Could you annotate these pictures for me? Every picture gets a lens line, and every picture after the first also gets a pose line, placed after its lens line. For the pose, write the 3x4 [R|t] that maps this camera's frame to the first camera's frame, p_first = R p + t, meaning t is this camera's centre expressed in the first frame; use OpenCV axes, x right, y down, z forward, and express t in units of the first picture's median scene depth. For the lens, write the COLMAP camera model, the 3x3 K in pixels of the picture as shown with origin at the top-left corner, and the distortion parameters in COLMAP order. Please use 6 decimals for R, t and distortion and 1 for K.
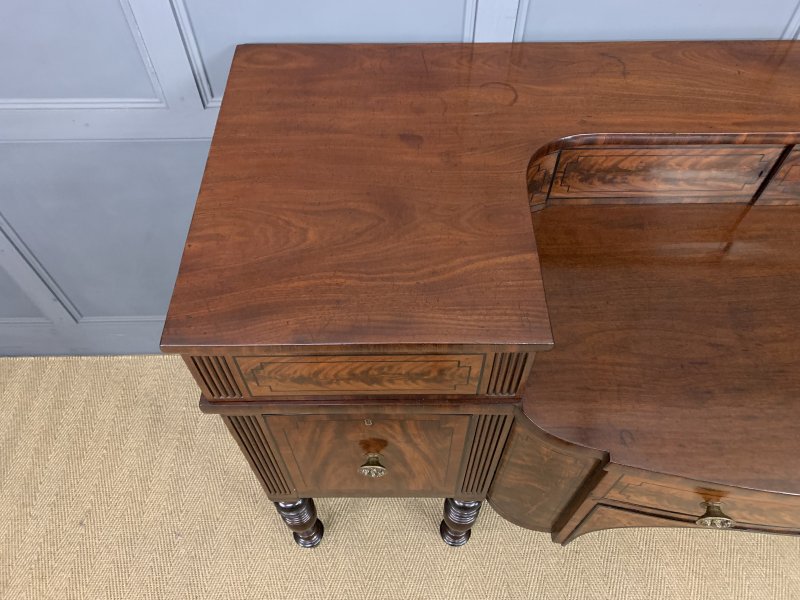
lens RADIAL K [[604.9, 0, 402.2], [0, 604.9, 293.3], [0, 0, 1]] dist [0.035343, -0.032894]
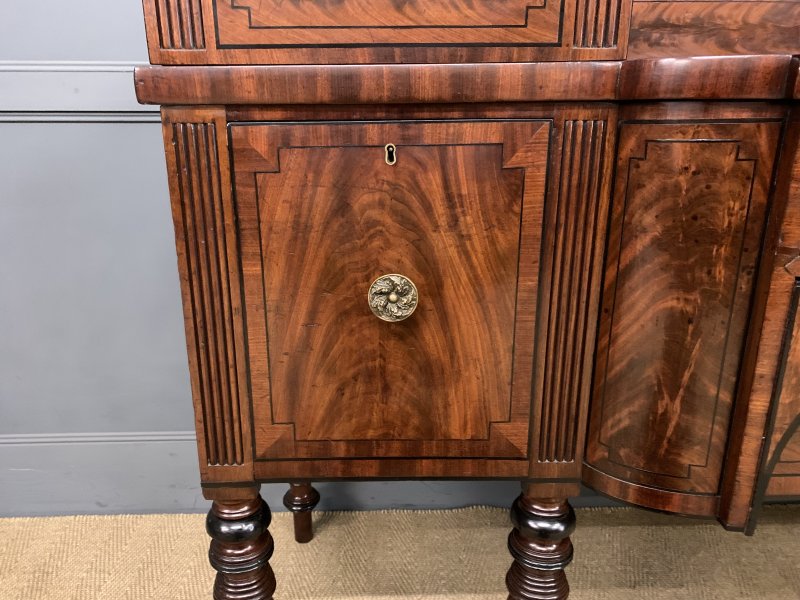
lens RADIAL K [[604.9, 0, 402.2], [0, 604.9, 293.3], [0, 0, 1]] dist [0.035343, -0.032894]
pose [[0.999659, -0.001833, 0.026061, -0.055193], [0.017061, 0.801256, -0.598079, 0.645164], [-0.019785, 0.598319, 0.801014, 0.518910]]
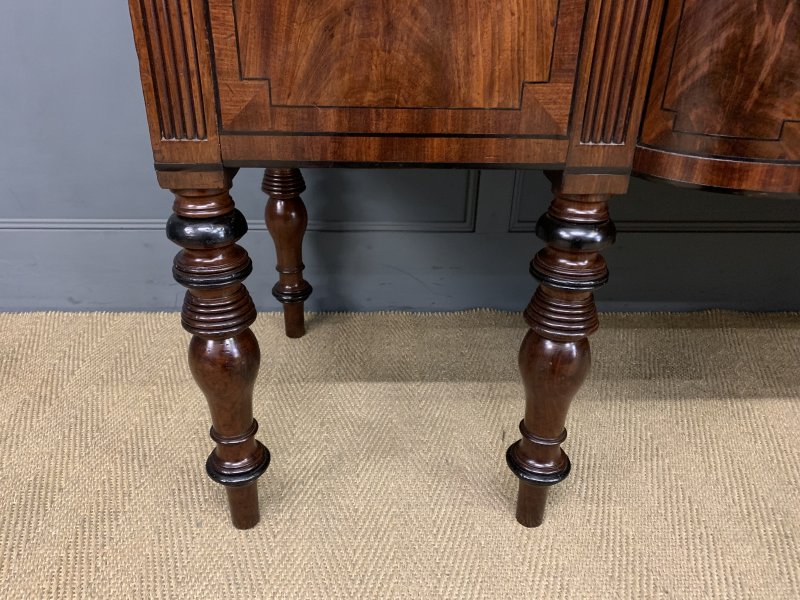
lens RADIAL K [[604.9, 0, 402.2], [0, 604.9, 293.3], [0, 0, 1]] dist [0.035343, -0.032894]
pose [[0.999379, 0.009898, 0.033828, -0.060020], [0.006360, 0.893362, -0.449292, 0.752637], [-0.034668, 0.449228, 0.892744, 0.758685]]
